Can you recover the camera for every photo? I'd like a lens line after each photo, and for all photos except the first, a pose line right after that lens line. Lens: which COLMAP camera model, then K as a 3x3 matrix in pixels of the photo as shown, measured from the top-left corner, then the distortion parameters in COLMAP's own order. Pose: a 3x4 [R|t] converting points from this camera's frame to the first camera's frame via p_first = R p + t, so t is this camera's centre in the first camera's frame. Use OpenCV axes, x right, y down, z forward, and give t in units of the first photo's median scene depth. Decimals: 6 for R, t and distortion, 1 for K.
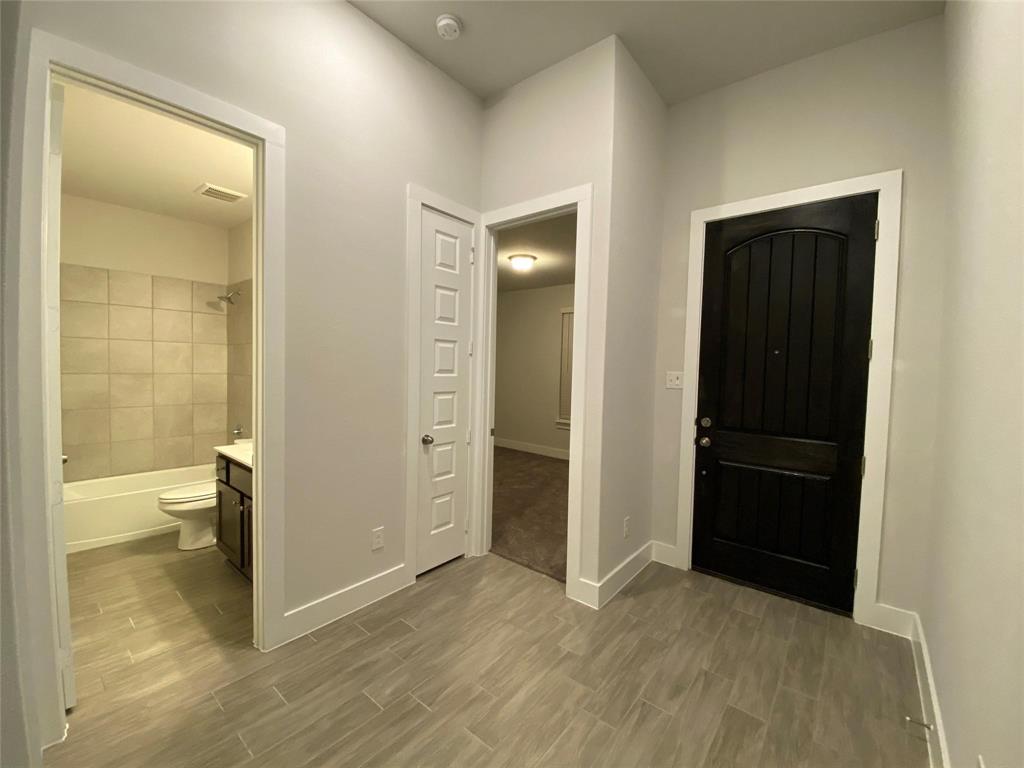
lens RADIAL K [[415.6, 0, 512.0], [0, 415.6, 384.0], [0, 0, 1]] dist [0.020198, -0.020611]
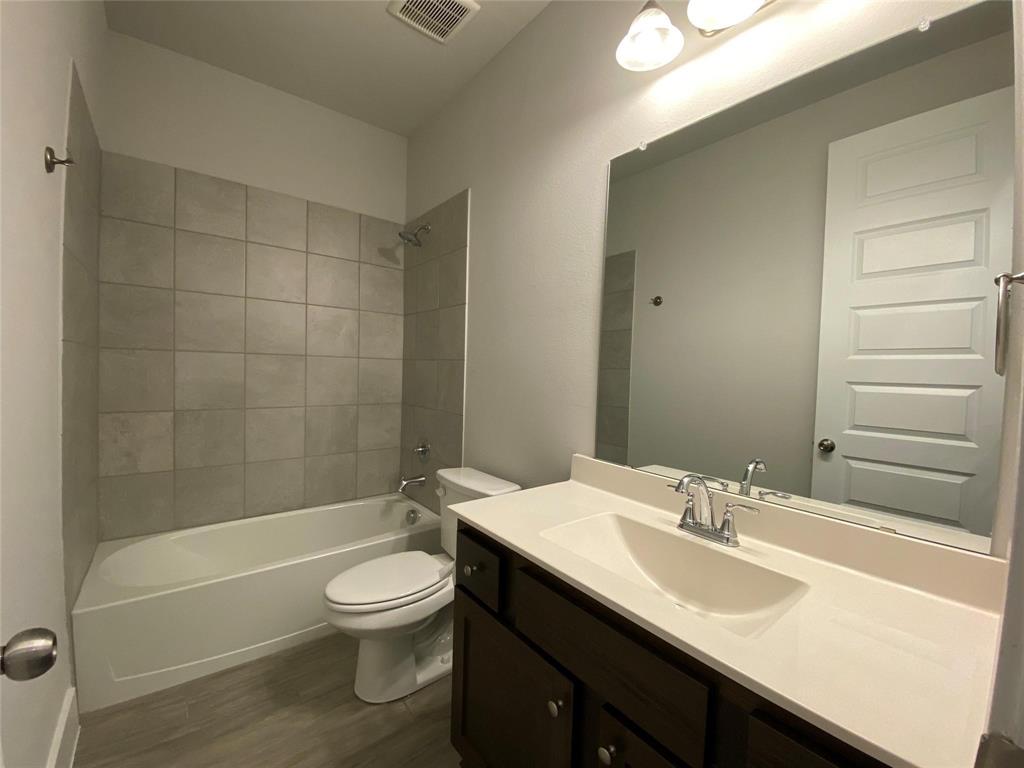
lens RADIAL K [[415.6, 0, 512.0], [0, 415.6, 384.0], [0, 0, 1]] dist [0.020198, -0.020611]
pose [[0.977633, 0.008319, -0.210154, -0.400475], [-0.011678, 0.999823, -0.014747, 0.023196], [0.209994, 0.016871, 0.977557, 0.424477]]
